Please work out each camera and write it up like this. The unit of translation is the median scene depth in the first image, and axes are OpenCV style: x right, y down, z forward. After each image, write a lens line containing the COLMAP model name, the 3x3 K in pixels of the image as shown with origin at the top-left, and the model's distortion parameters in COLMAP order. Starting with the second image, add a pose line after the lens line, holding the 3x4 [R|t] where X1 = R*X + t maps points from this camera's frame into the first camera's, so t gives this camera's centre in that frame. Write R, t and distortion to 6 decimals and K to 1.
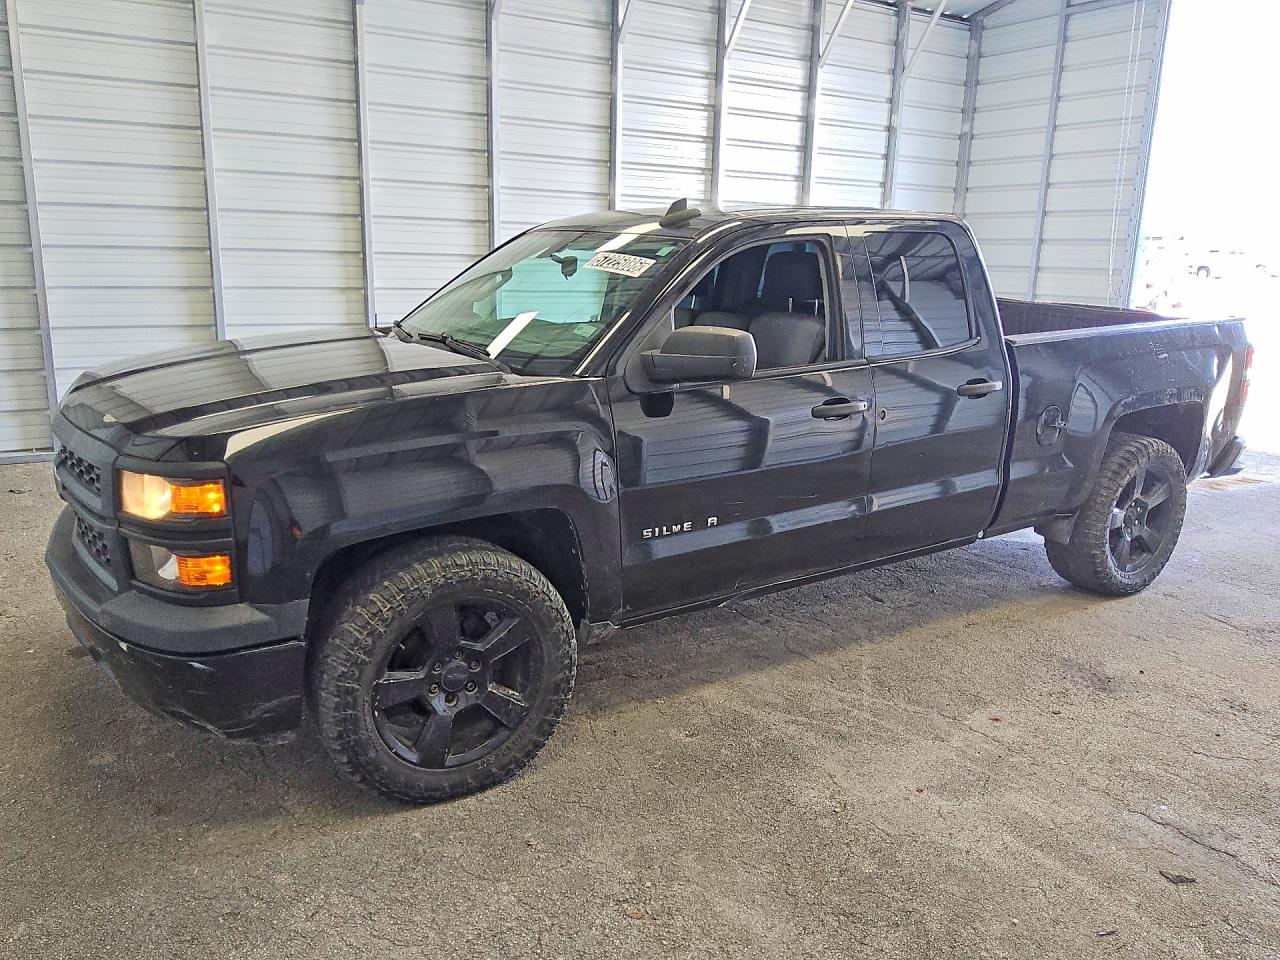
lens RADIAL K [[952.9, 0, 627.3], [0, 952.9, 469.1], [0, 0, 1]] dist [0.003141, -0.029034]
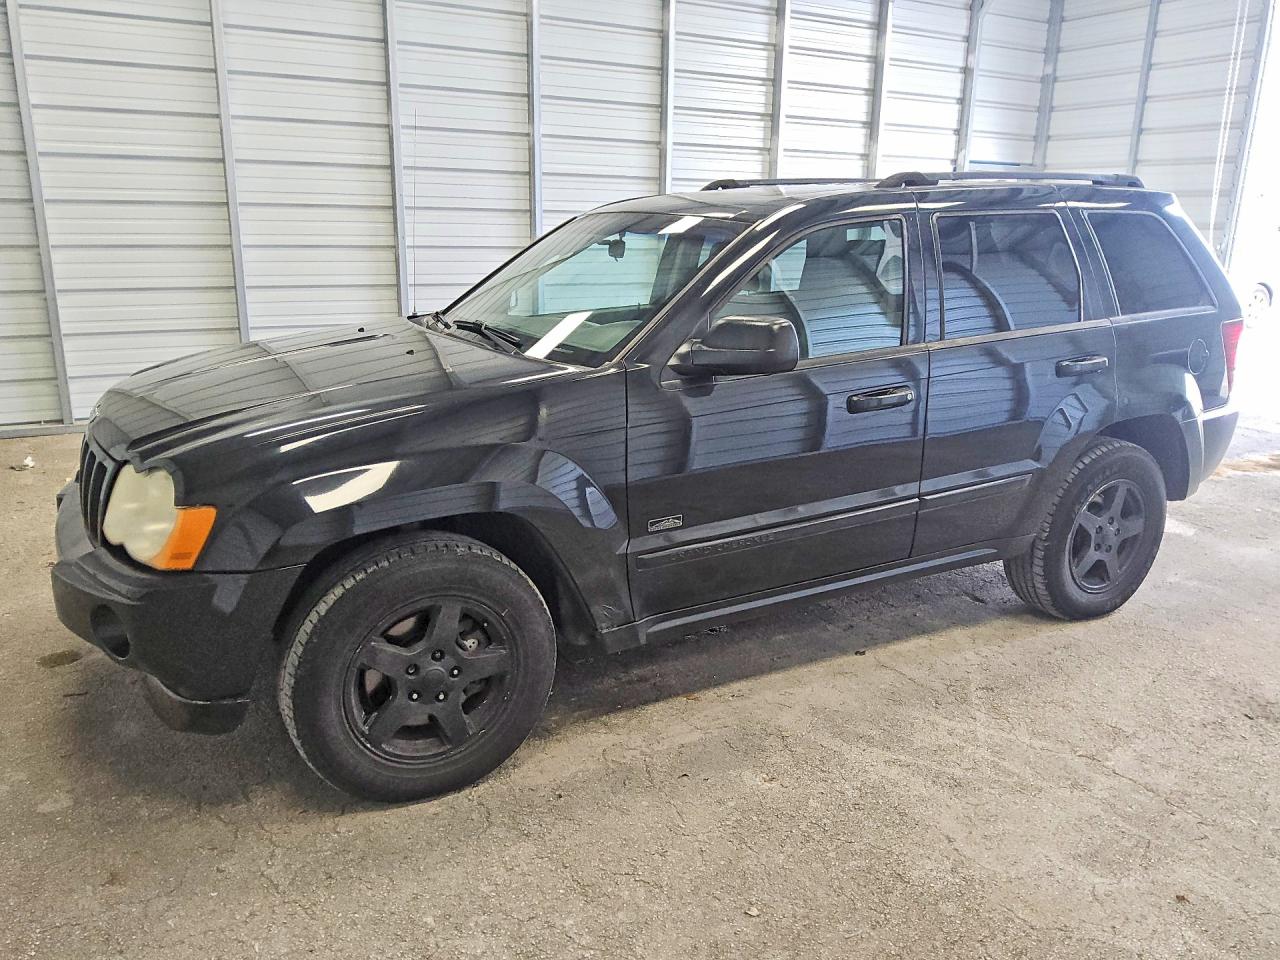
lens RADIAL K [[952.9, 0, 633.7], [0, 952.9, 479.1], [0, 0, 1]] dist [0.003141, -0.029034]
pose [[0.999151, 0.002926, -0.041085, -0.007530], [-0.001167, 0.999084, 0.042776, -0.005072], [0.041173, -0.042692, 0.998240, 0.087763]]
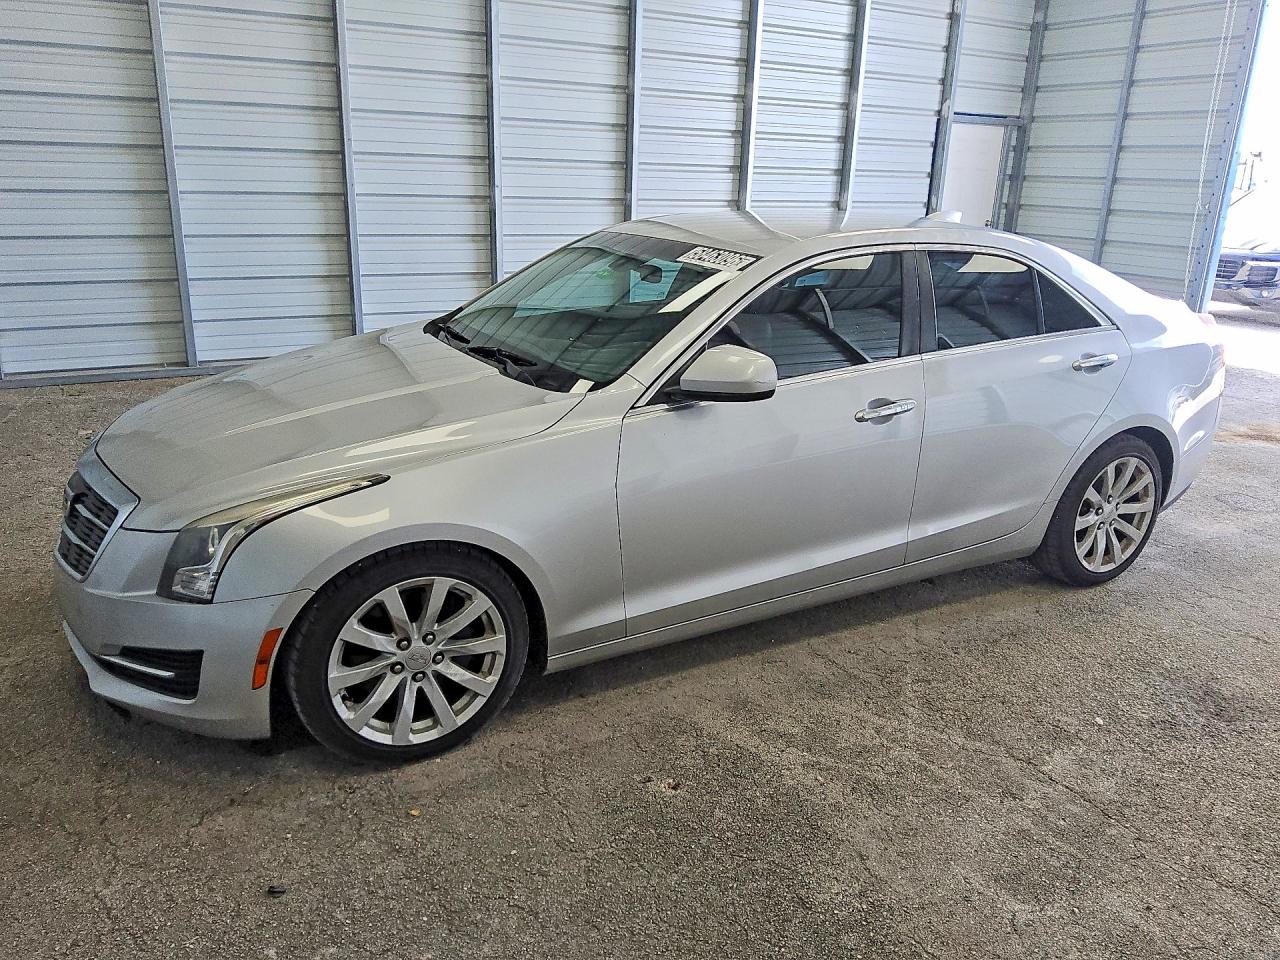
lens RADIAL K [[952.9, 0, 634.4], [0, 952.9, 479.7], [0, 0, 1]] dist [0.003141, -0.029034]
pose [[0.999422, 0.014320, -0.030820, 0.024493], [-0.011468, 0.995802, 0.090811, -0.012379], [0.031991, -0.090405, 0.995391, 0.124499]]
